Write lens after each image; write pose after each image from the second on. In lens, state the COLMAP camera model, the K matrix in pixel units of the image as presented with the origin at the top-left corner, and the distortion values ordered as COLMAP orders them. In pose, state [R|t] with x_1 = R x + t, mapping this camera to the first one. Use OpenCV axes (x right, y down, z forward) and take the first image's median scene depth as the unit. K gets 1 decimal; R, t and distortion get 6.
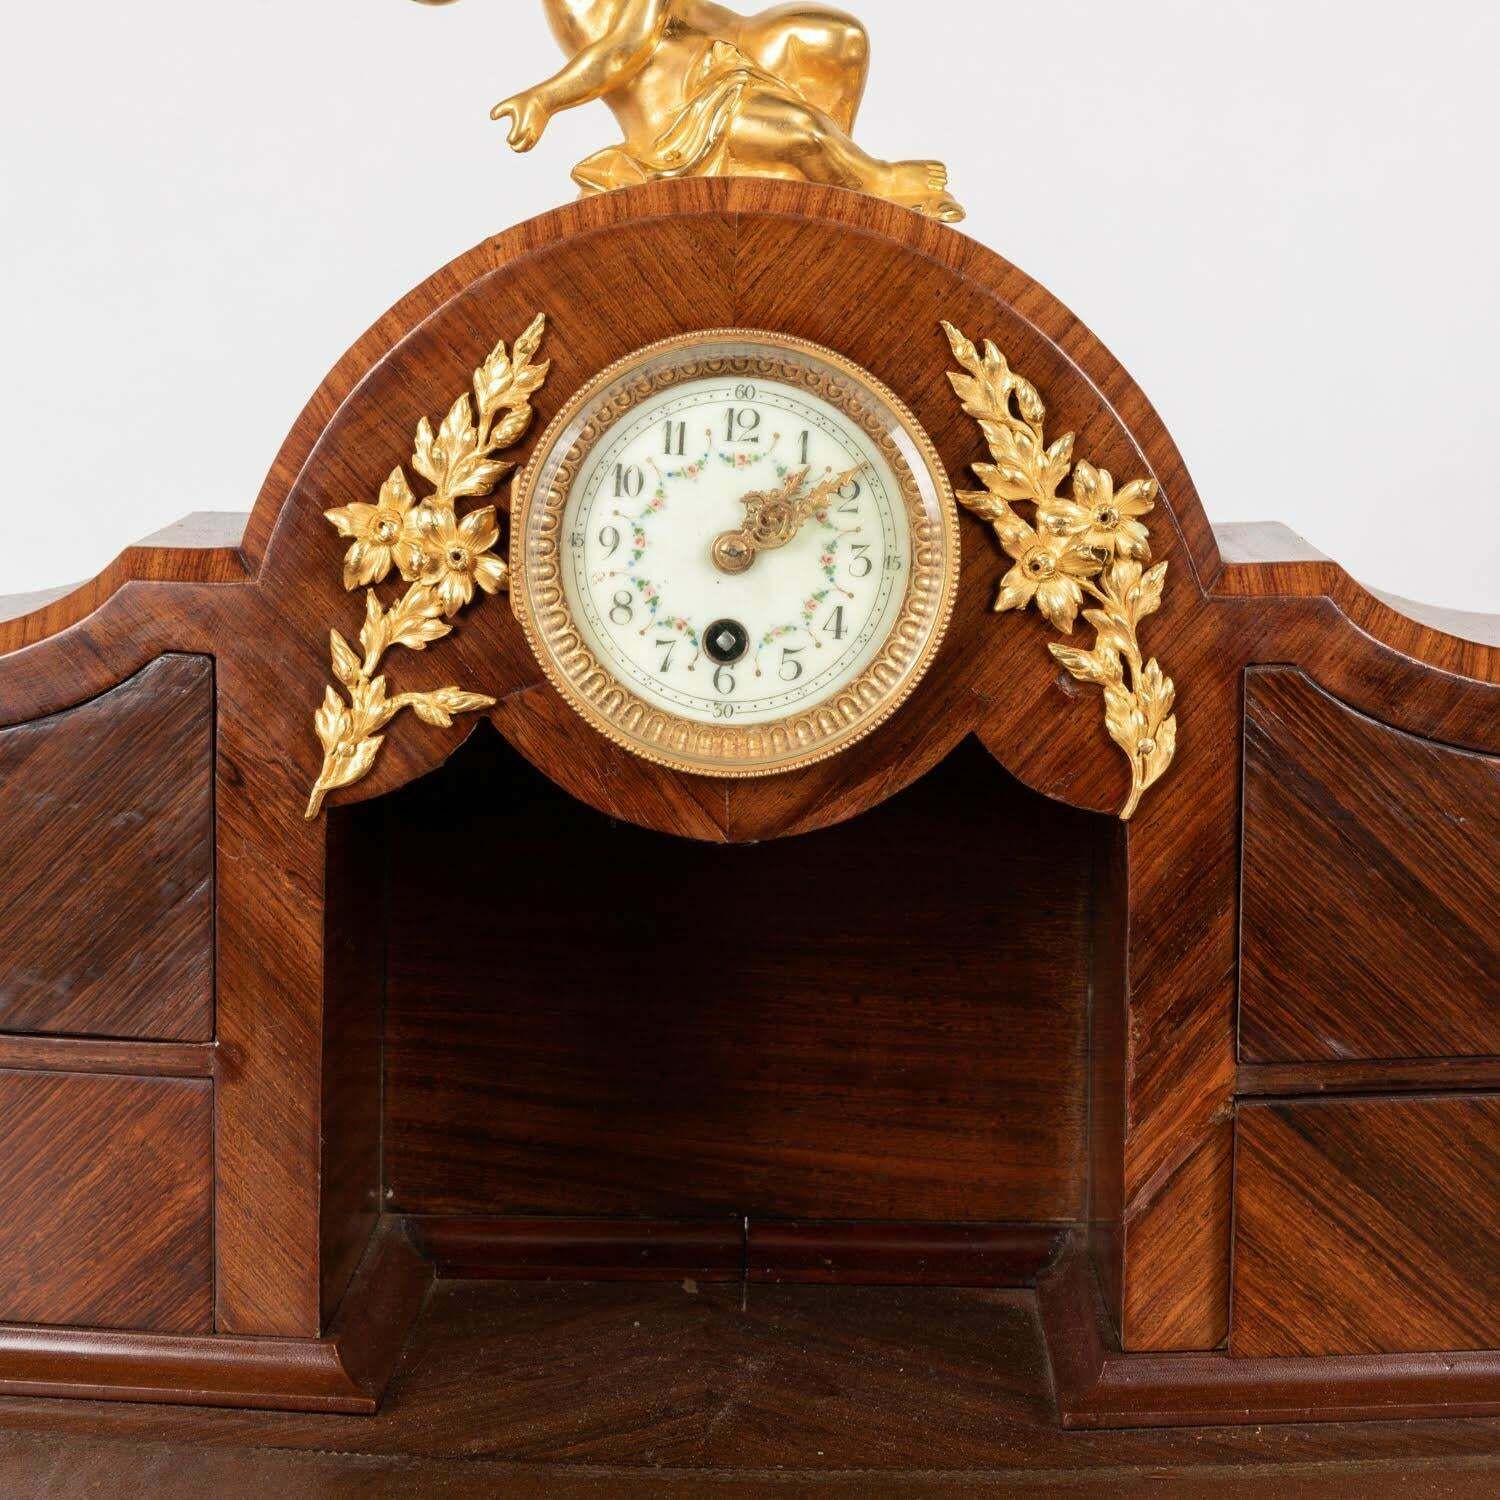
lens RADIAL K [[4126.4, 0, 764.5], [0, 4126.4, 745.9], [0, 0, 1]] dist [-0.049749, 0.000000]
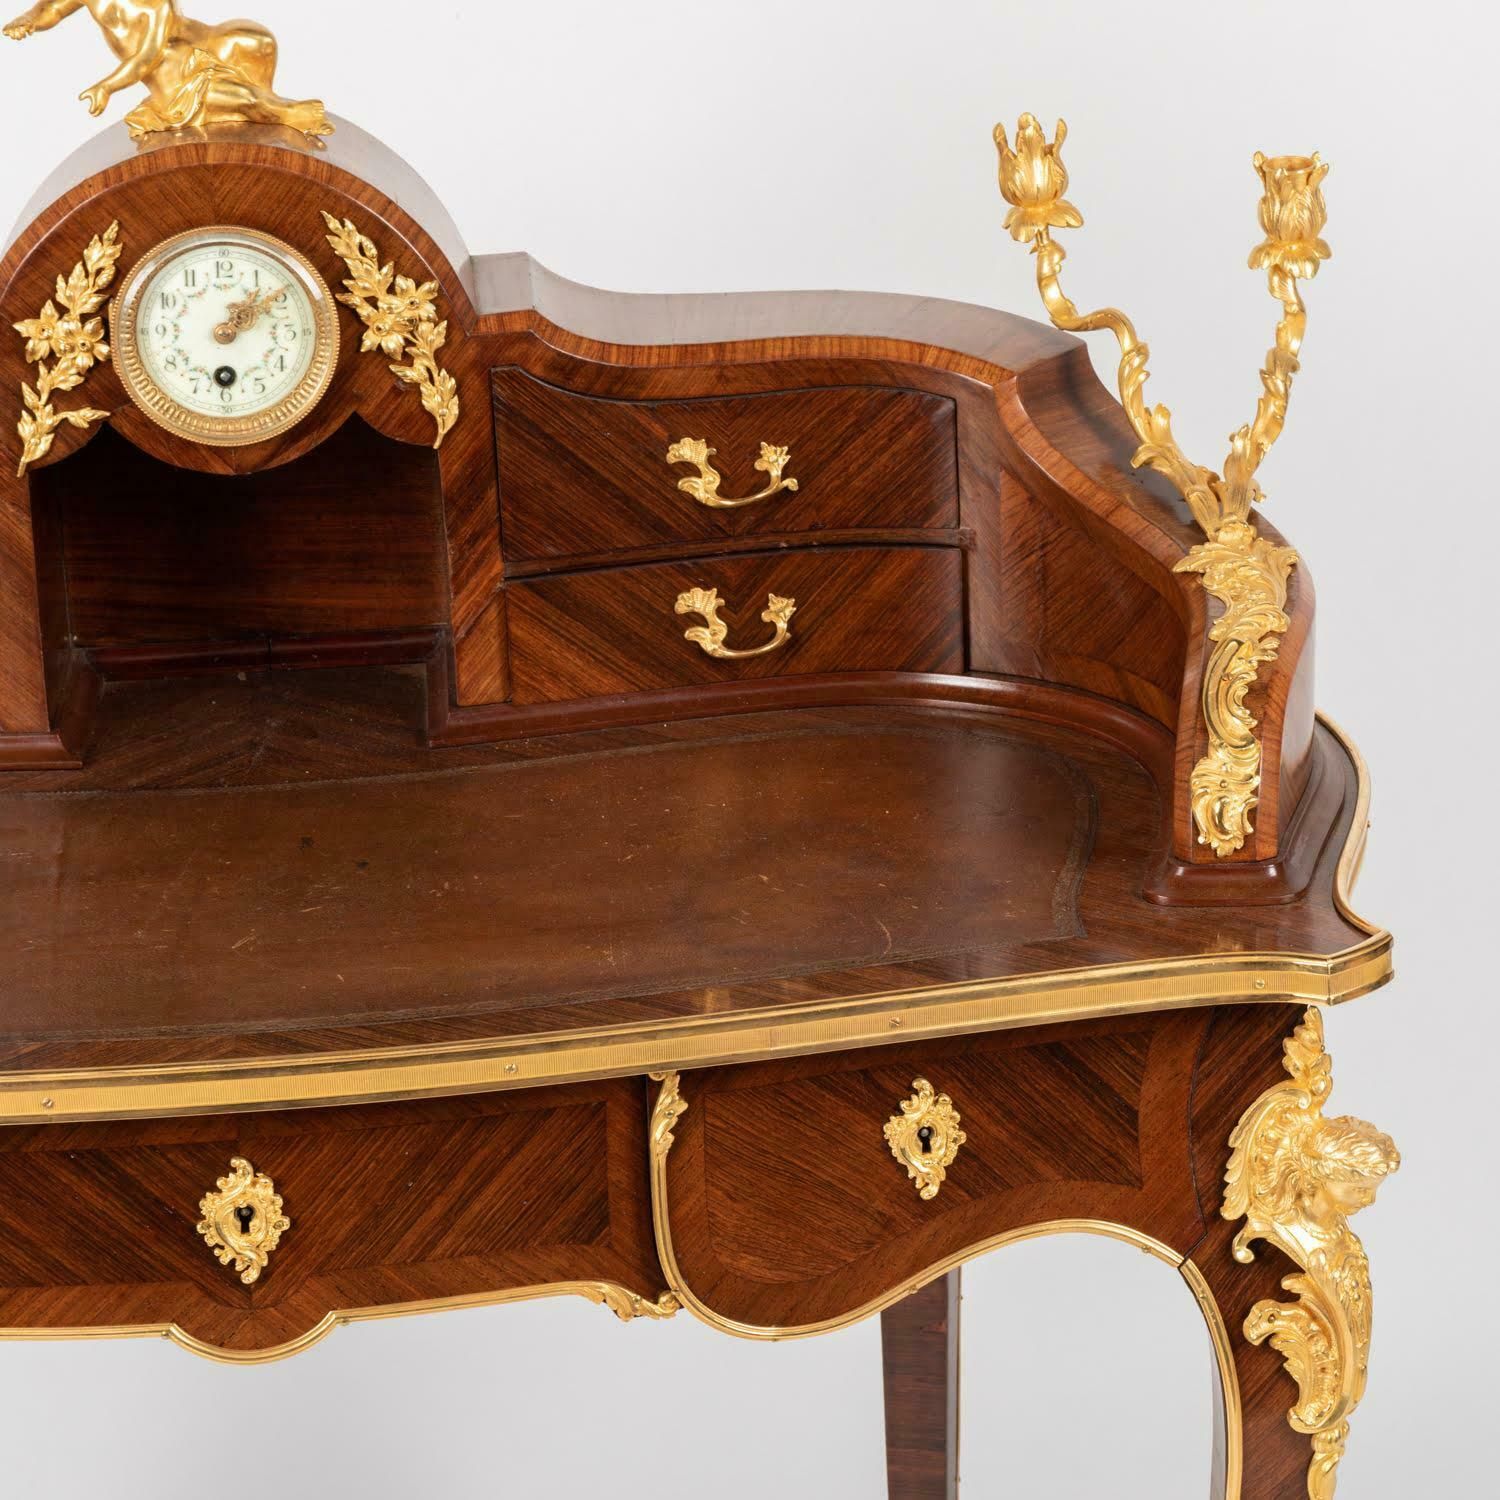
lens RADIAL K [[4126.4, 0, 1054.7], [0, 4126.4, 719.5], [0, 0, 1]] dist [-0.049749, 0.000000]
pose [[0.985828, -0.079000, 0.147994, 0.077154], [0.046089, 0.975777, 0.213860, -0.267272], [-0.161304, -0.204008, 0.965589, -1.001436]]
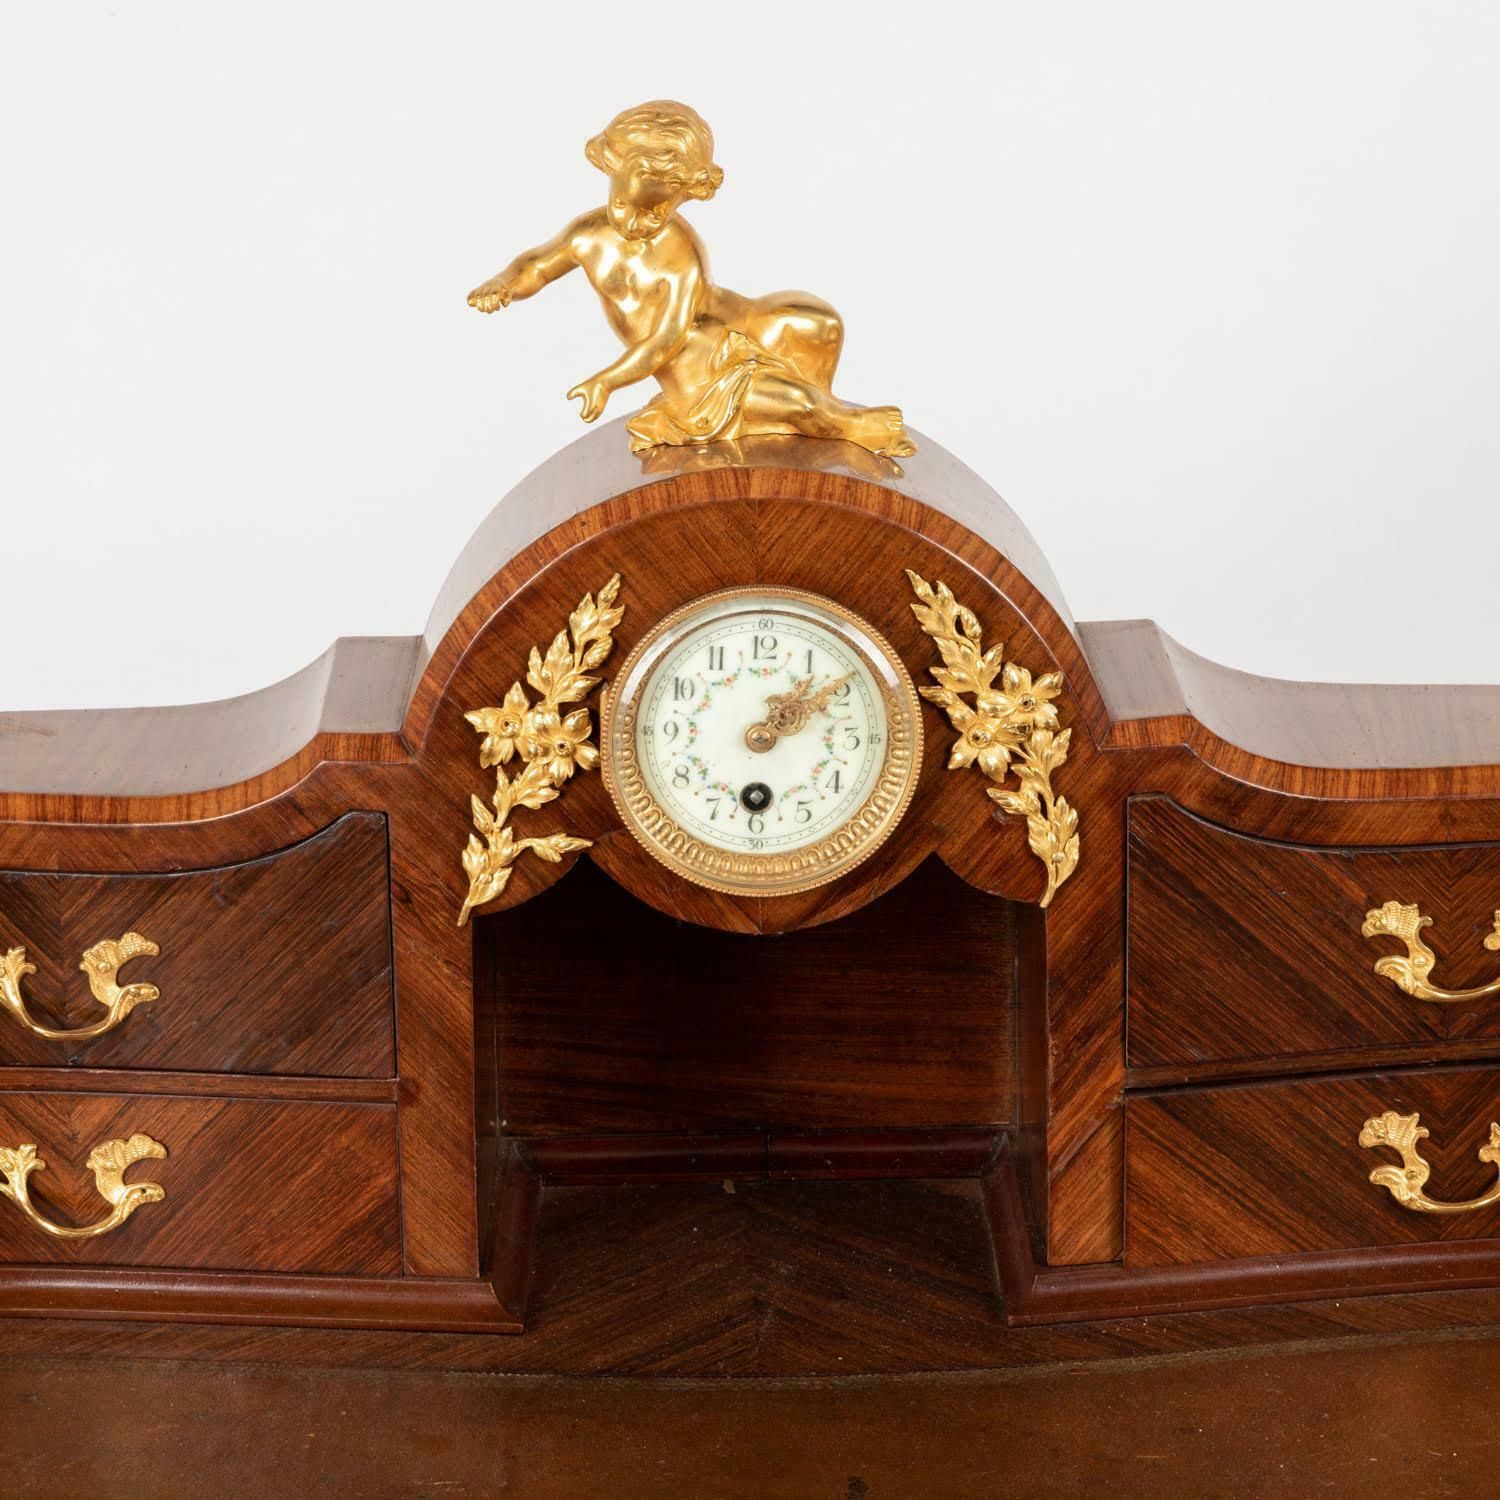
lens RADIAL K [[4126.4, 0, 765.8], [0, 4126.4, 750.4], [0, 0, 1]] dist [-0.049749, 0.000000]
pose [[0.999080, -0.033520, 0.026735, -0.042711], [0.028749, 0.986322, 0.162305, -0.265360], [-0.031809, -0.161387, 0.986378, -0.370941]]
